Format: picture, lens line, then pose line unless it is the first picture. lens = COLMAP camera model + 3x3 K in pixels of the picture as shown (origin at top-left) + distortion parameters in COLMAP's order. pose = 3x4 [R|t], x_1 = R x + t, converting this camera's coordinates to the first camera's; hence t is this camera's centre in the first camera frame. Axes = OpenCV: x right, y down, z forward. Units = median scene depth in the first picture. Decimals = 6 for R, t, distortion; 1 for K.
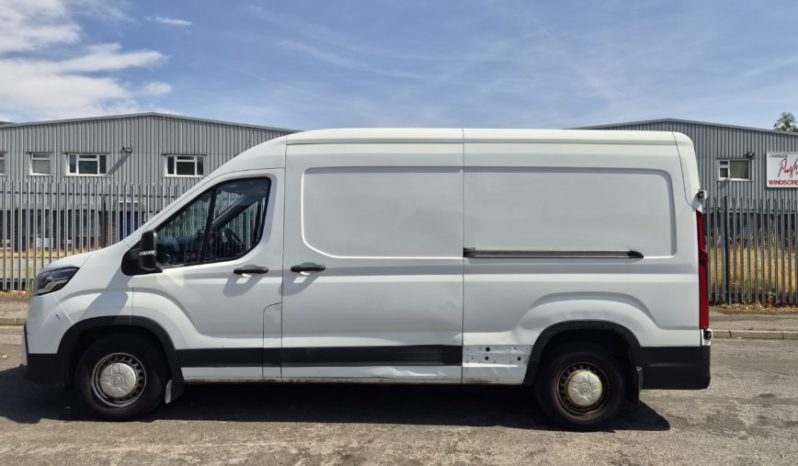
lens RADIAL K [[541.9, 0, 389.0], [0, 541.9, 243.3], [0, 0, 1]] dist [0.070262, -0.057688]
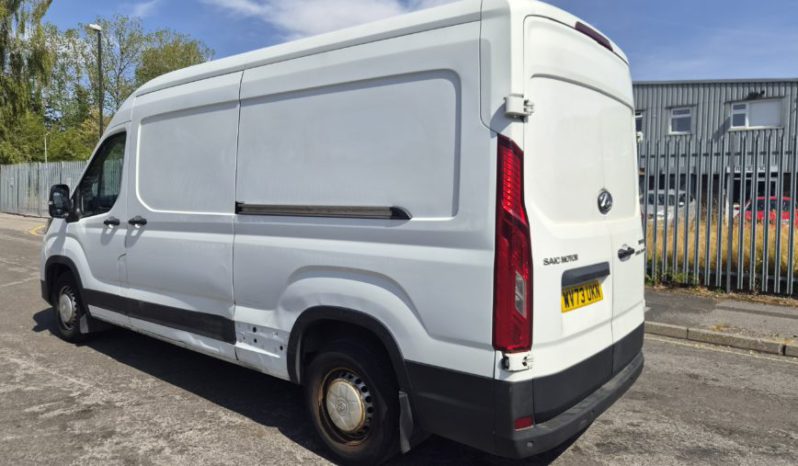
lens RADIAL K [[541.9, 0, 389.0], [0, 541.9, 243.3], [0, 0, 1]] dist [0.070262, -0.057688]
pose [[0.771562, 0.052581, -0.633978, 0.833349], [-0.016840, 0.997917, 0.062271, 0.015815], [0.635932, -0.037370, 0.770840, 0.516067]]
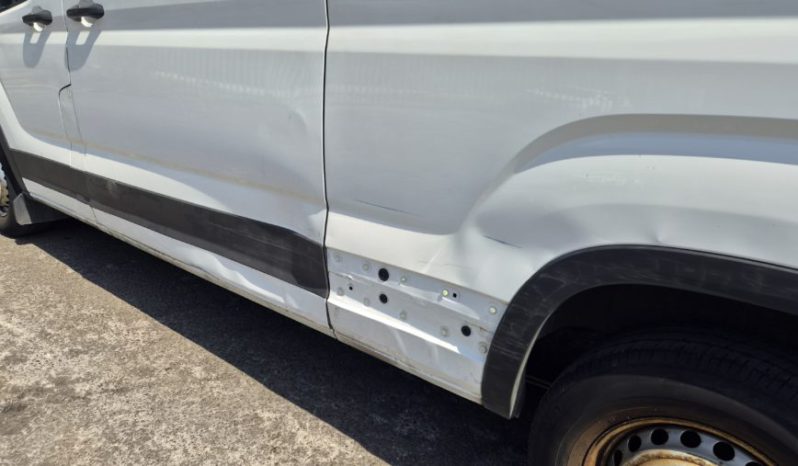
lens RADIAL K [[541.9, 0, 389.0], [0, 541.9, 243.3], [0, 0, 1]] dist [0.070262, -0.057688]
pose [[0.776010, 0.228527, -0.587863, 0.371613], [-0.047703, 0.950647, 0.306587, 0.077268], [0.628914, -0.209872, 0.748613, 0.763444]]
